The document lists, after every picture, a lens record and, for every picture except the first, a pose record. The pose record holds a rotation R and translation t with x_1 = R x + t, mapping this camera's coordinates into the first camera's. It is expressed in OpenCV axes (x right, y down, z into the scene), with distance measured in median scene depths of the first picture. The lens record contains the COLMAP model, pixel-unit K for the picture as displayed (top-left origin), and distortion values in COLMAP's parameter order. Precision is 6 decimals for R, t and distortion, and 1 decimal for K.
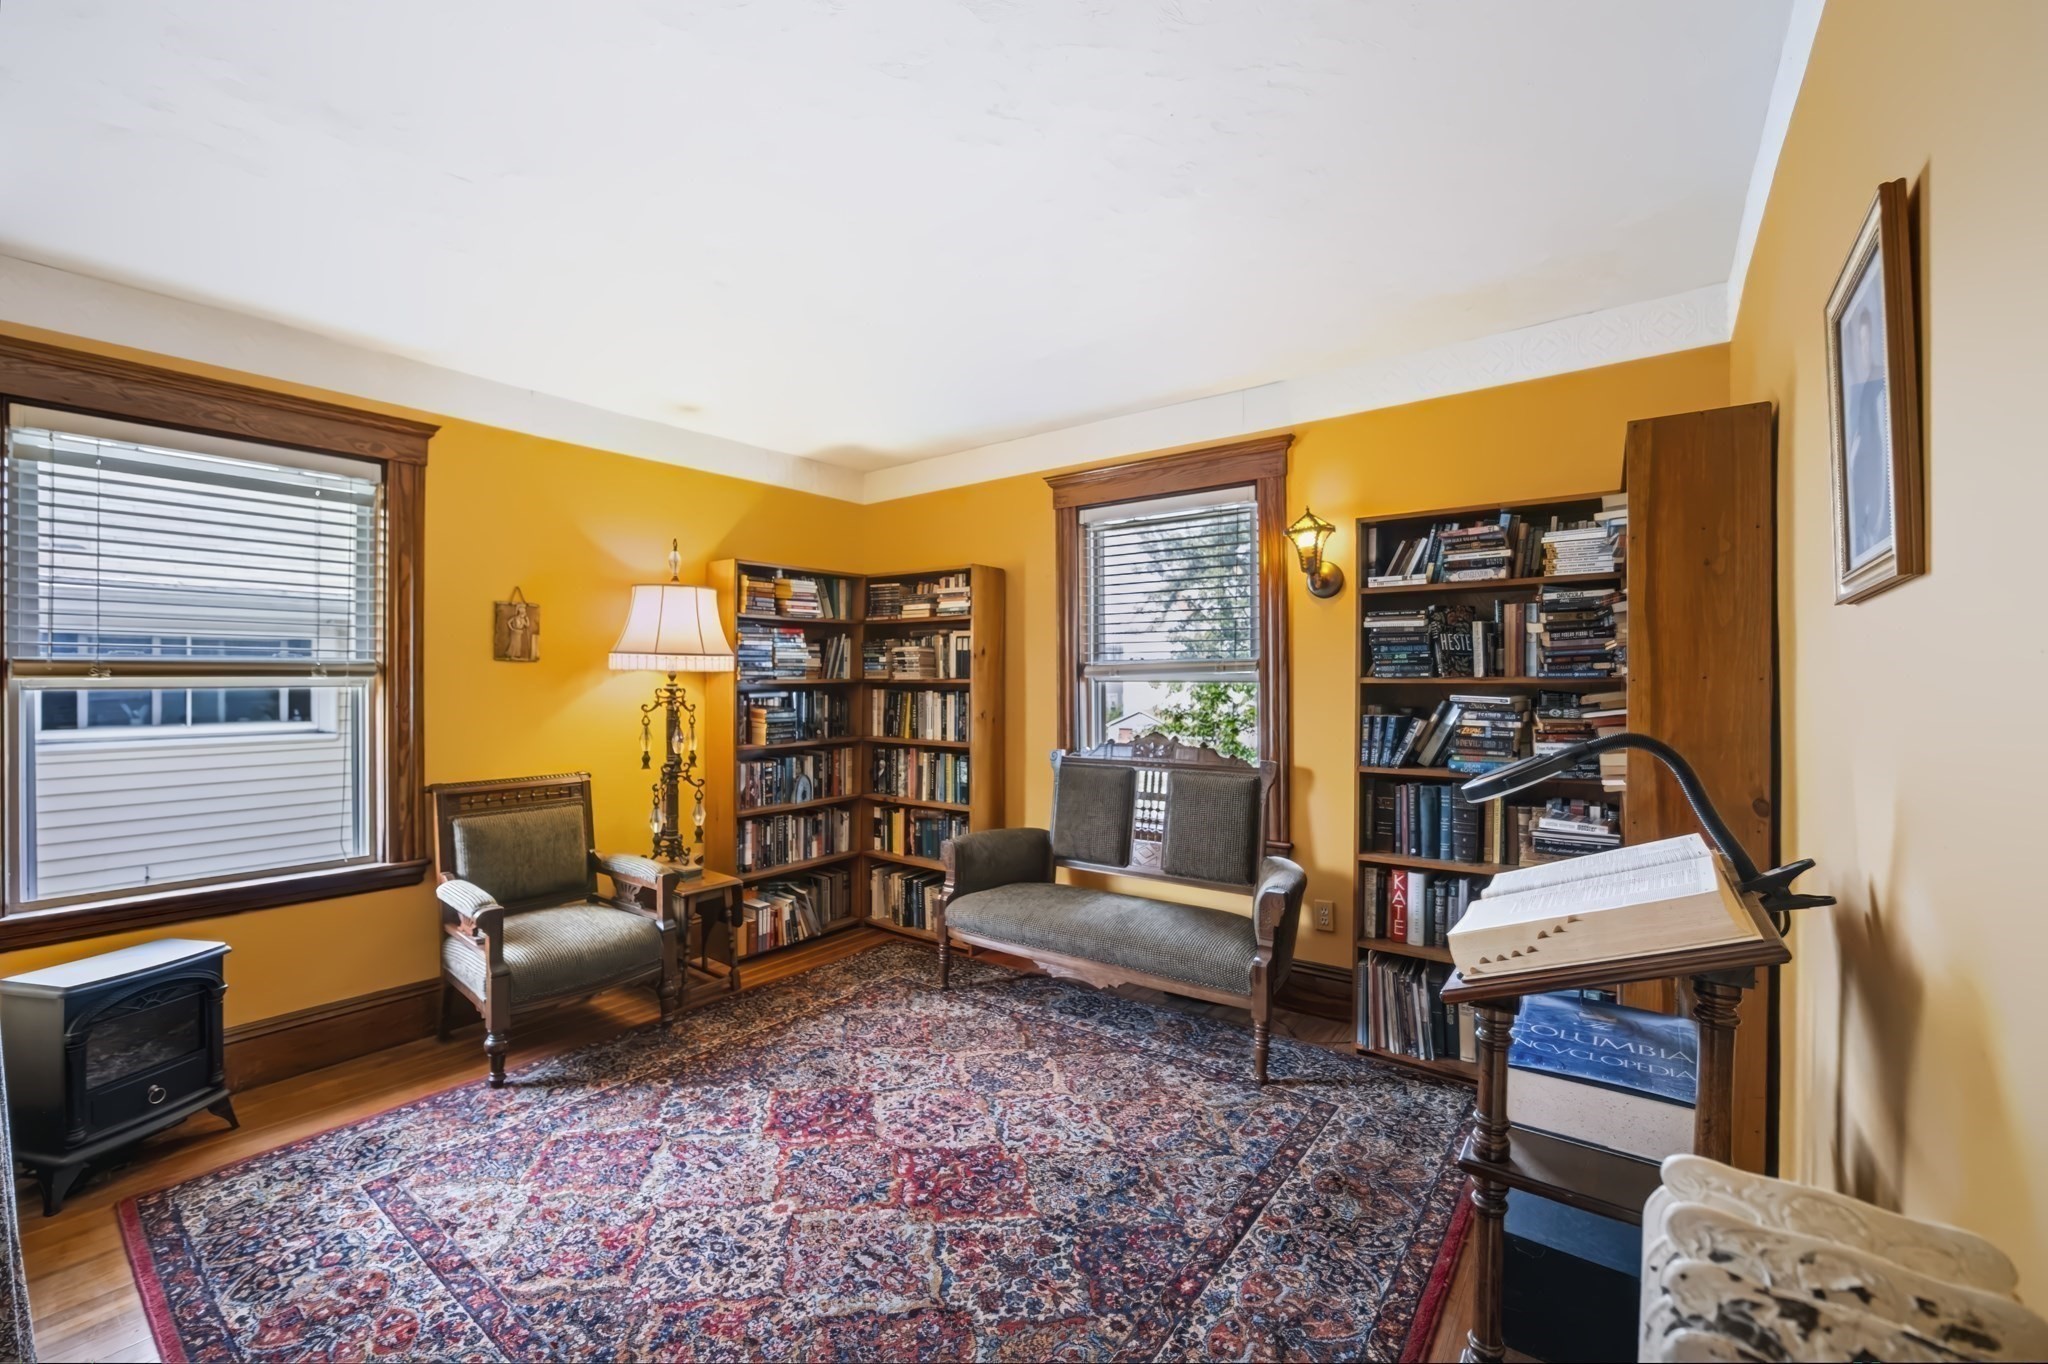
lens RADIAL K [[821.6, 0, 1026.2], [0, 821.6, 685.5], [0, 0, 1]] dist [-0.037642, 0.010431]
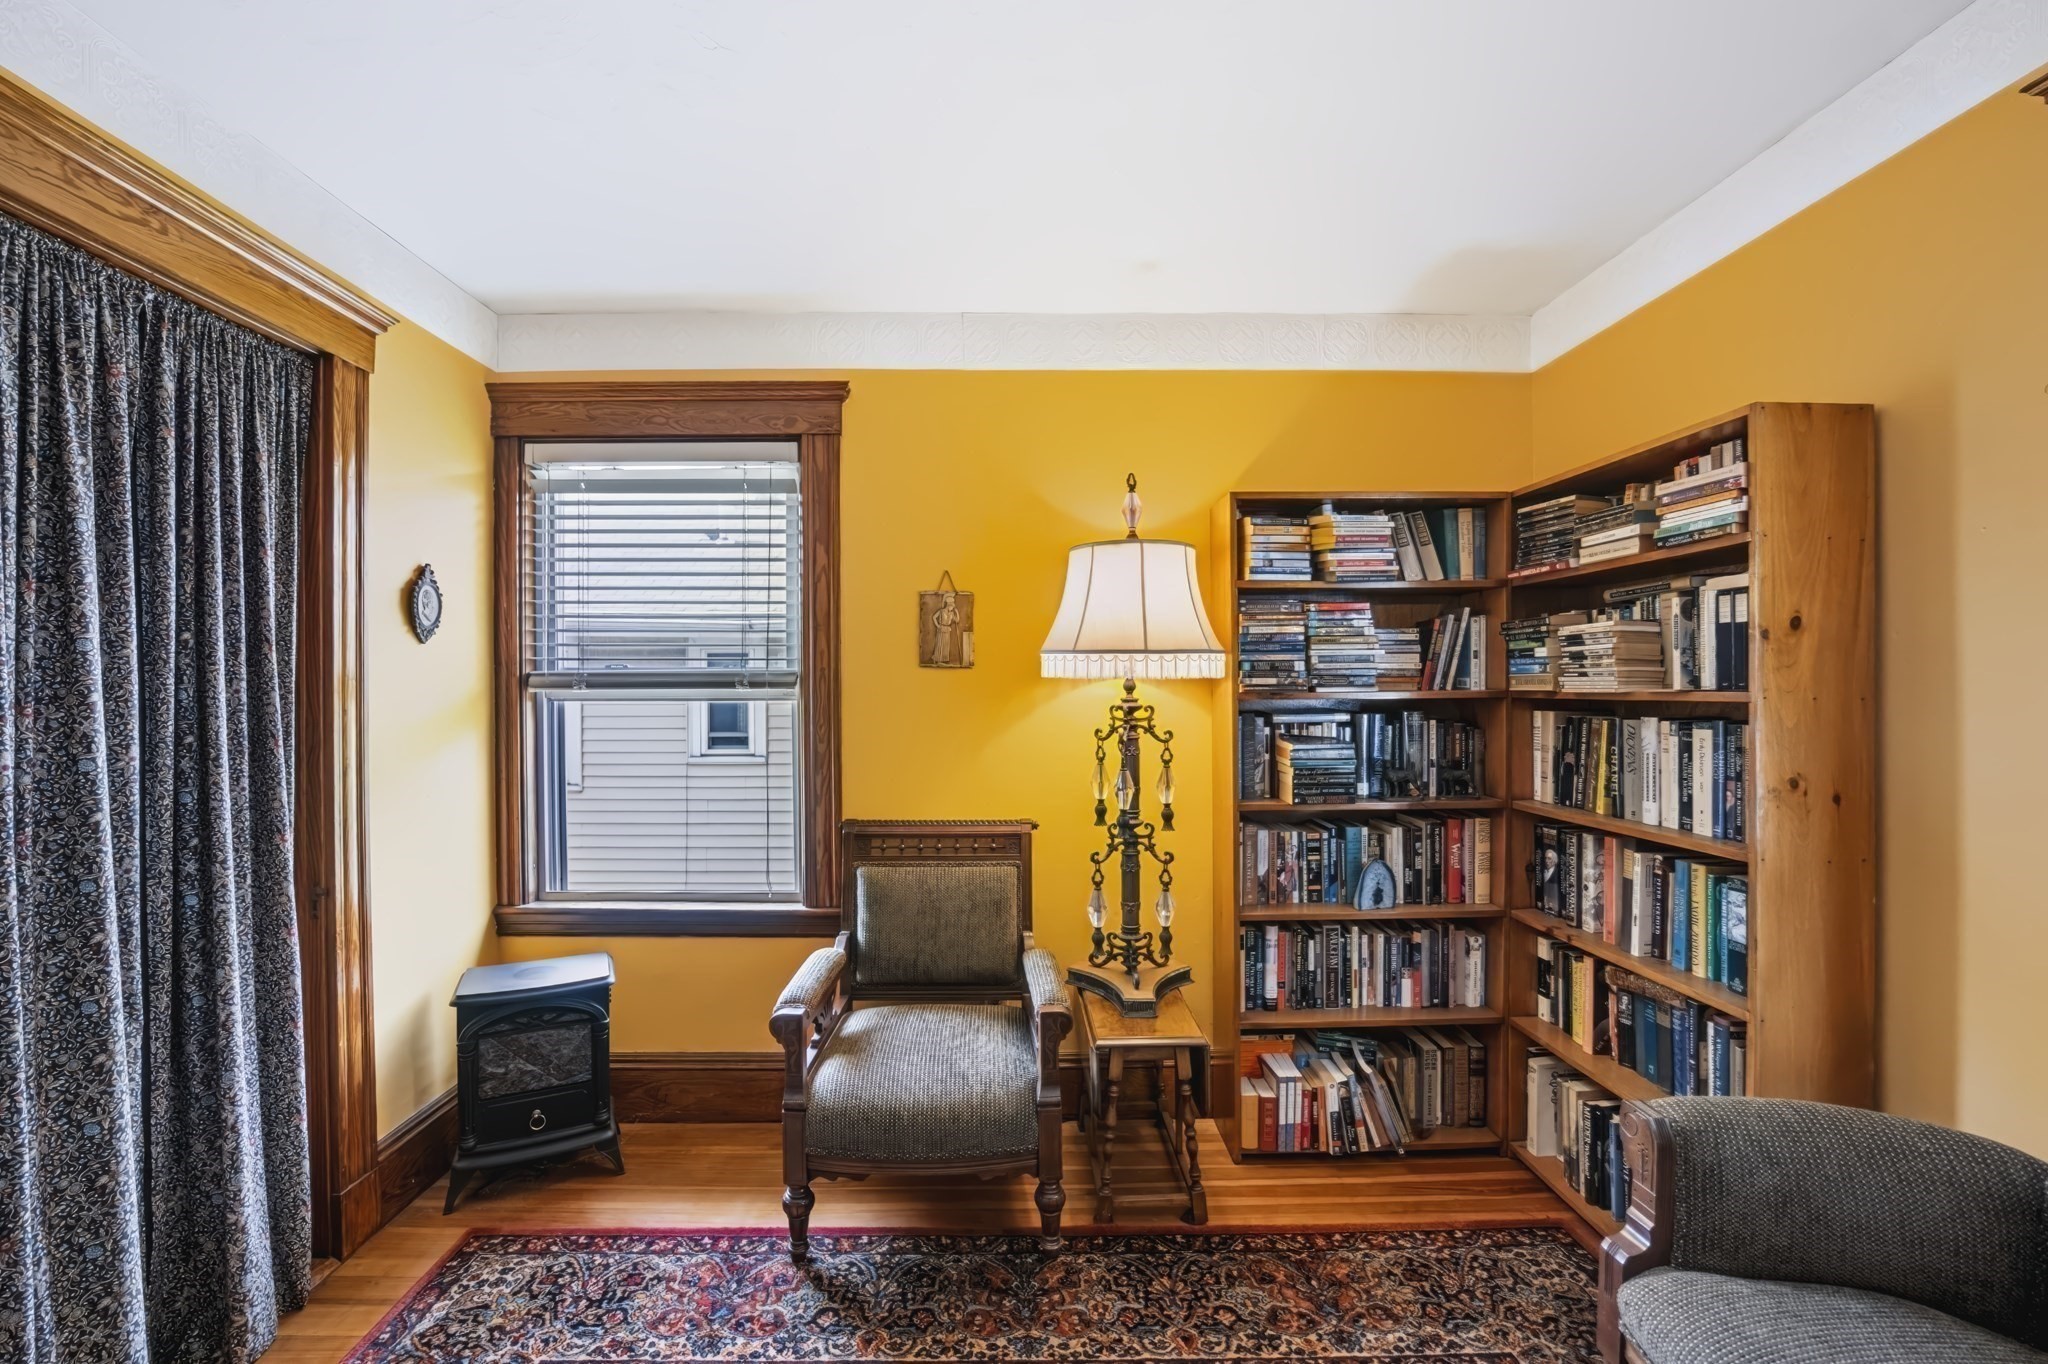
lens RADIAL K [[821.6, 0, 1026.2], [0, 821.6, 685.5], [0, 0, 1]] dist [-0.037642, 0.010431]
pose [[0.610393, -0.002410, -0.792095, 0.025644], [-0.005429, 0.999959, -0.007226, -0.006330], [0.792080, 0.008711, 0.610354, 0.466471]]
